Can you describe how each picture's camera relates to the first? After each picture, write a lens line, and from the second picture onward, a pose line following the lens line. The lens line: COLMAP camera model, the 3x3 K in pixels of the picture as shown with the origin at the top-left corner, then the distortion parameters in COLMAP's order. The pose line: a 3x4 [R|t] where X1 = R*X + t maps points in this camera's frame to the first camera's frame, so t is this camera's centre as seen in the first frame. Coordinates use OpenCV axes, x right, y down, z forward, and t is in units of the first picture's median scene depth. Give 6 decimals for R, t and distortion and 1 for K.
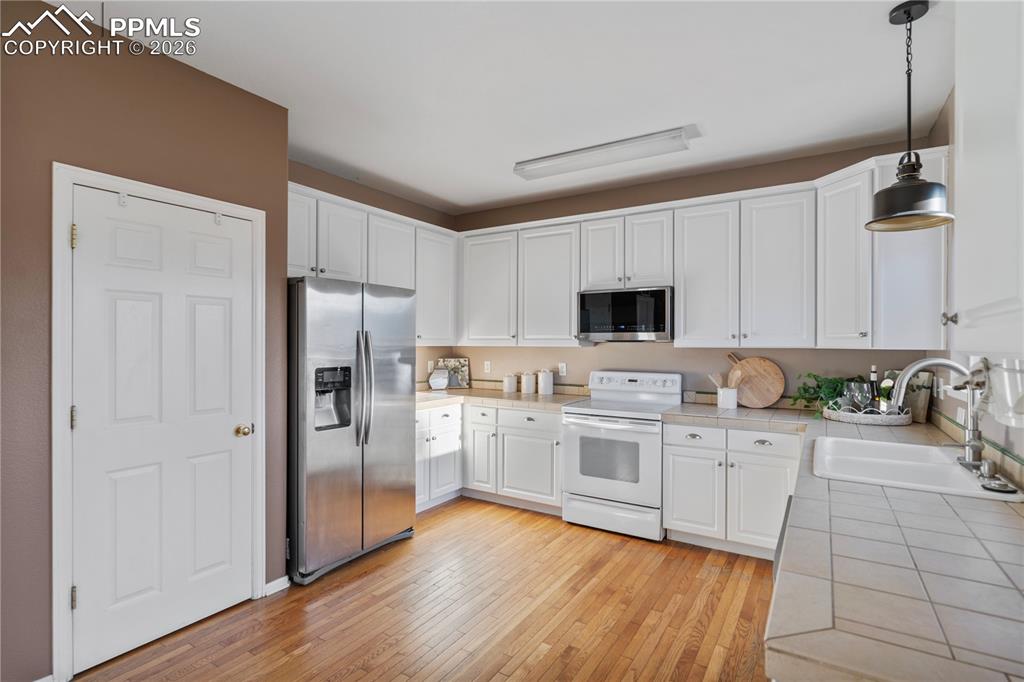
lens RADIAL K [[501.2, 0, 510.7], [0, 501.2, 343.3], [0, 0, 1]] dist [-0.003736, -0.000024]
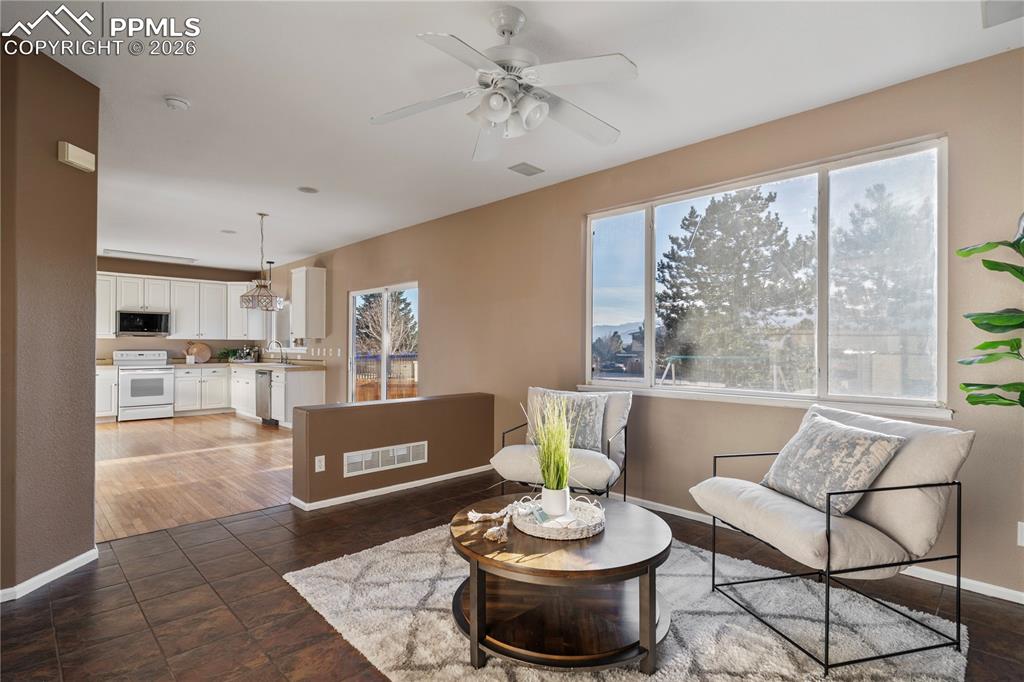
lens RADIAL K [[506.4, 0, 507.6], [0, 506.4, 347.3], [0, 0, 1]] dist [-0.000986, 0.000046]
pose [[0.232368, -0.003616, 0.972621, -1.688921], [-0.001014, 0.999992, 0.003960, 0.037672], [-0.972627, -0.001906, 0.232362, -1.147630]]
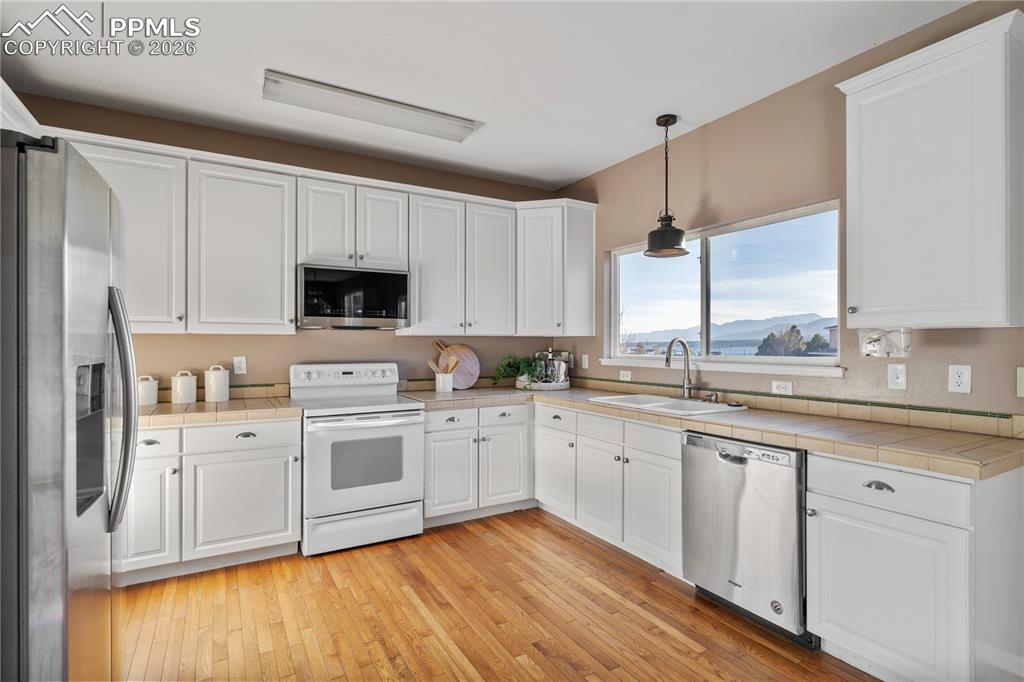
lens RADIAL K [[501.2, 0, 510.7], [0, 501.2, 343.3], [0, 0, 1]] dist [-0.003736, -0.000024]
pose [[0.461483, -0.003557, 0.887142, -0.467359], [0.002821, 0.999993, 0.002542, 0.023608], [-0.887144, 0.001330, 0.461490, 0.383897]]
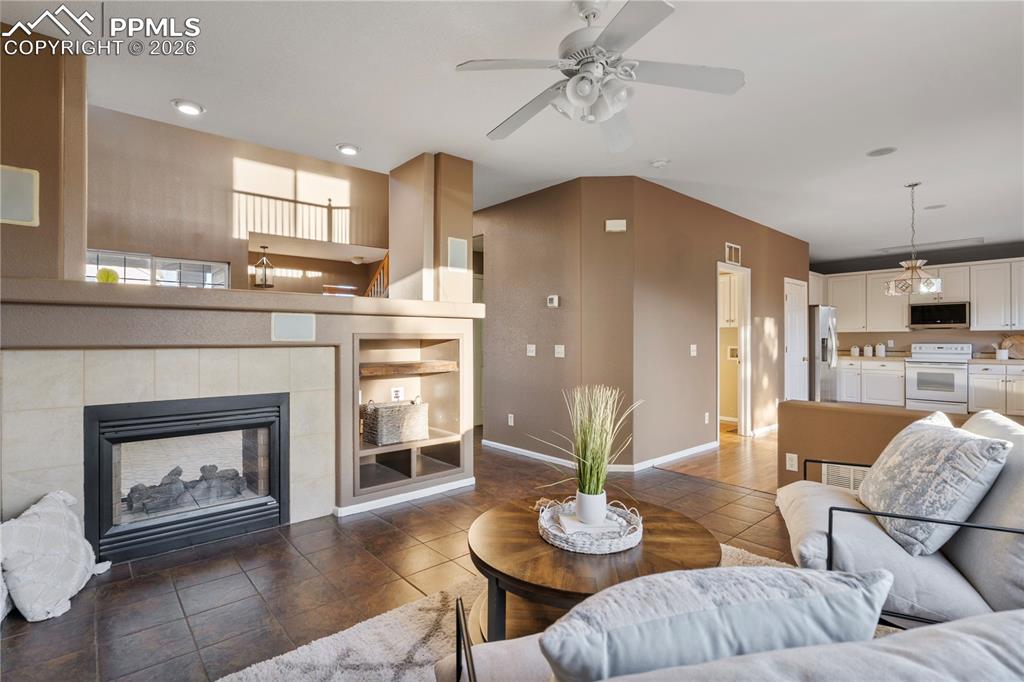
lens RADIAL K [[488.1, 0, 508.7], [0, 488.1, 340.9], [0, 0, 1]] dist [-0.000463, 0.000016]
pose [[0.955855, -0.004938, -0.293798, -0.974677], [0.004754, 0.999988, -0.001339, 0.046531], [0.293801, -0.000116, 0.955867, -1.614153]]
